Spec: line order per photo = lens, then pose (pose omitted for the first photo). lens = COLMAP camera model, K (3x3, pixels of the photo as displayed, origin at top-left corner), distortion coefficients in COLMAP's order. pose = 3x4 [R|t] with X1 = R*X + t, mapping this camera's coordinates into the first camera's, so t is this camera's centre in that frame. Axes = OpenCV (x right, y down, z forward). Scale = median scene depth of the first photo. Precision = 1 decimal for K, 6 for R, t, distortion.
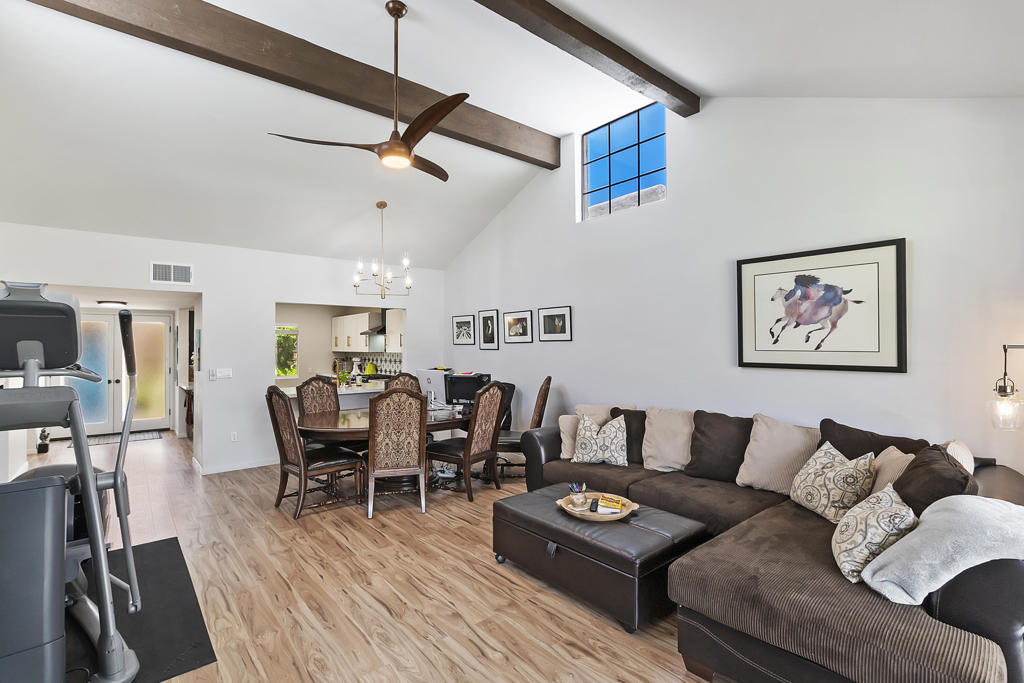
lens RADIAL K [[469.2, 0, 515.5], [0, 469.2, 335.9], [0, 0, 1]] dist [-0.018385, 0.003817]
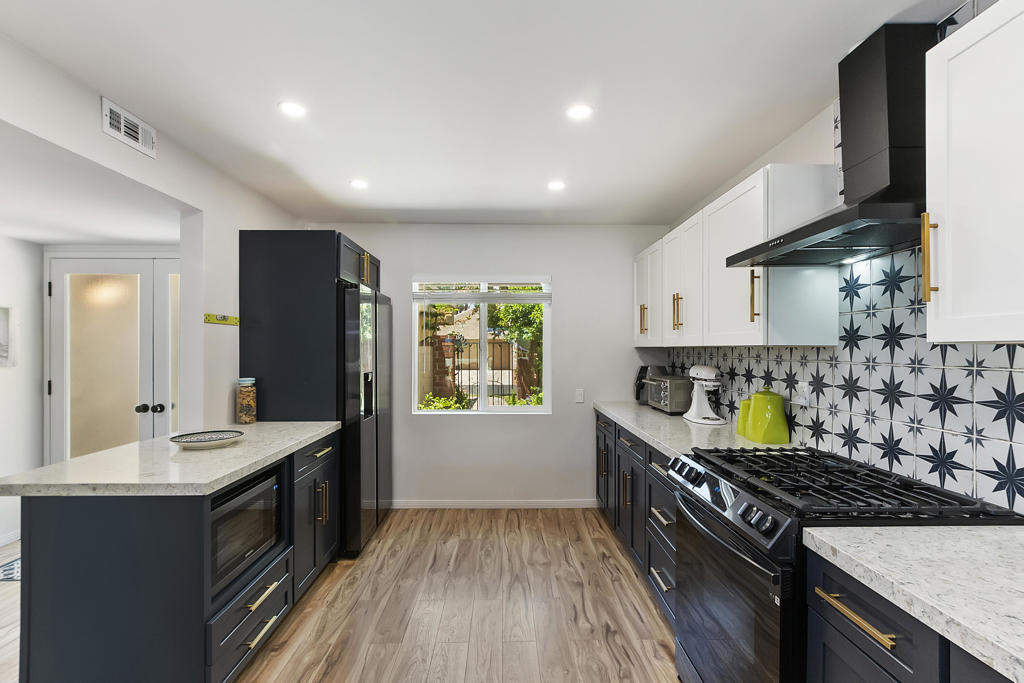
lens RADIAL K [[469.2, 0, 510.7], [0, 469.2, 343.7], [0, 0, 1]] dist [-0.018385, 0.003817]
pose [[0.766027, 0.003464, -0.642800, -0.395210], [0.001462, 0.999974, 0.007131, 0.048477], [0.642807, -0.006402, 0.766001, 1.132359]]
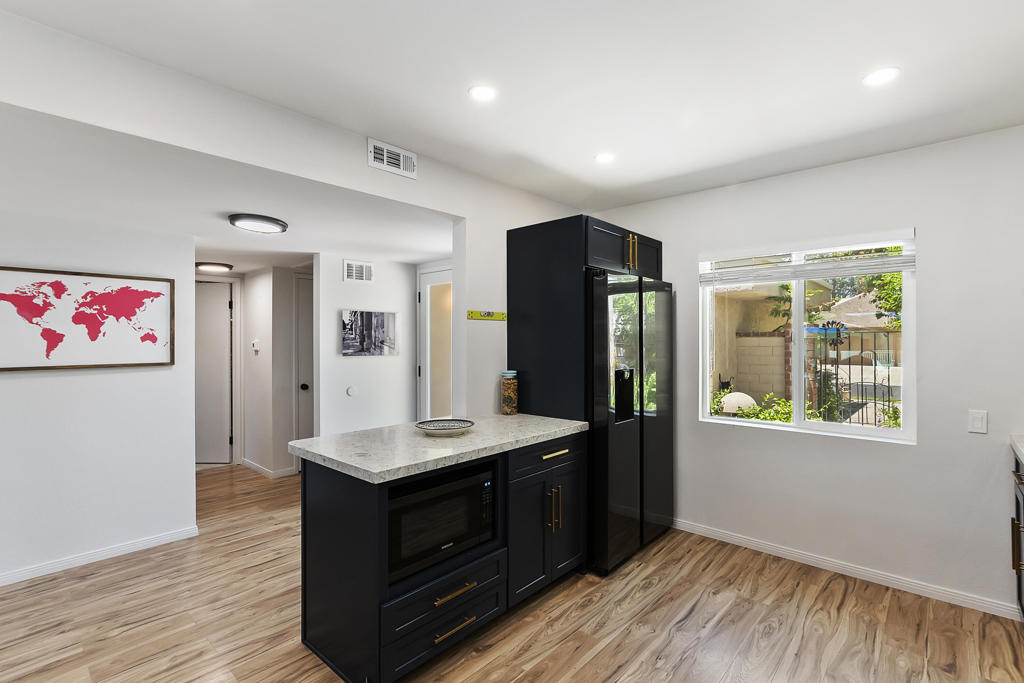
lens RADIAL K [[469.2, 0, 516.5], [0, 469.2, 336.3], [0, 0, 1]] dist [-0.018385, 0.003817]
pose [[0.125787, 0.001008, -0.992057, -0.409916], [0.014789, 0.999886, 0.002891, 0.048483], [0.991947, -0.015035, 0.125758, 1.271318]]
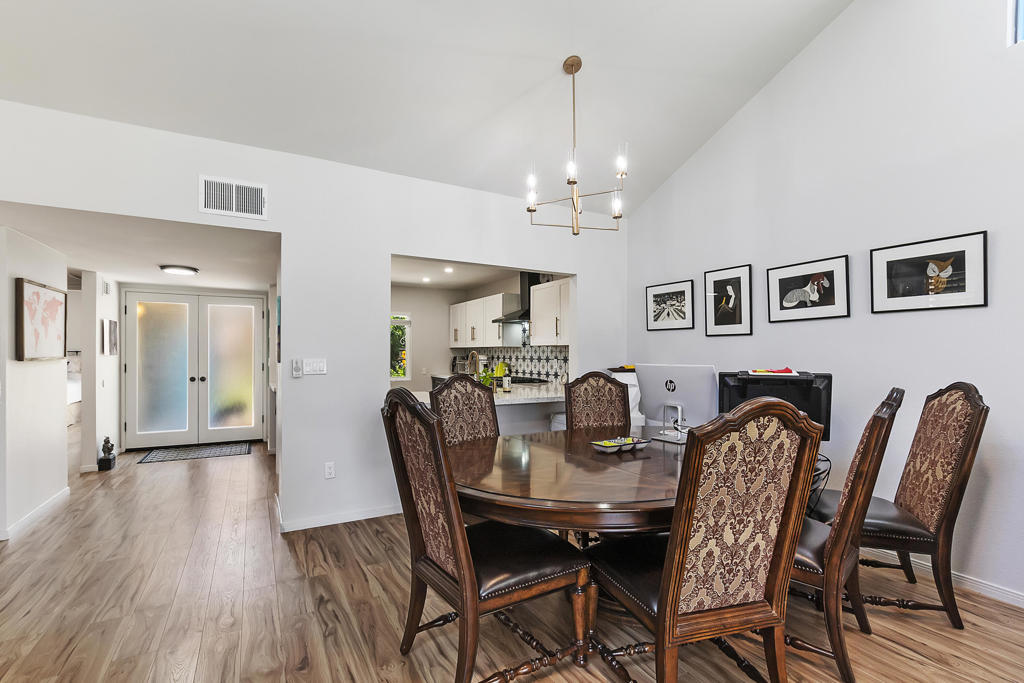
lens RADIAL K [[469.2, 0, 508.9], [0, 469.2, 350.0], [0, 0, 1]] dist [-0.018385, 0.003817]
pose [[0.979086, 0.006183, -0.203351, -0.226816], [-0.003388, 0.999895, 0.014092, 0.044285], [0.203417, -0.013109, 0.979005, 0.408239]]
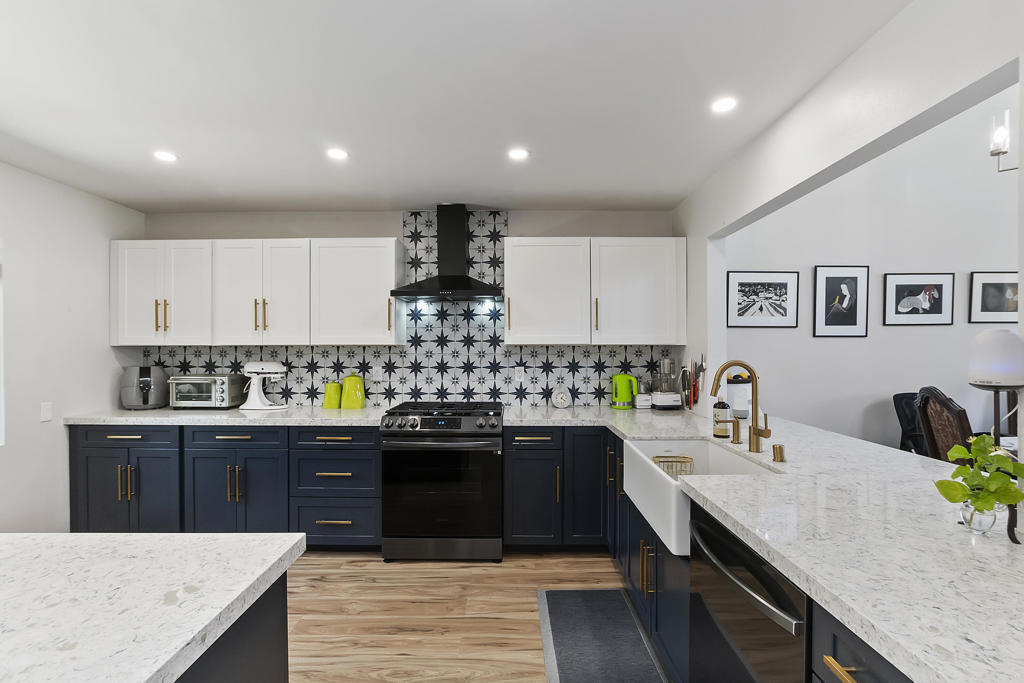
lens RADIAL K [[469.2, 0, 523.4], [0, 469.2, 343.2], [0, 0, 1]] dist [-0.018385, 0.003817]
pose [[0.644606, 0.008215, 0.764471, -0.795027], [-0.016476, 0.999859, 0.003148, 0.045563], [-0.764337, -0.014624, 0.644651, 1.024661]]
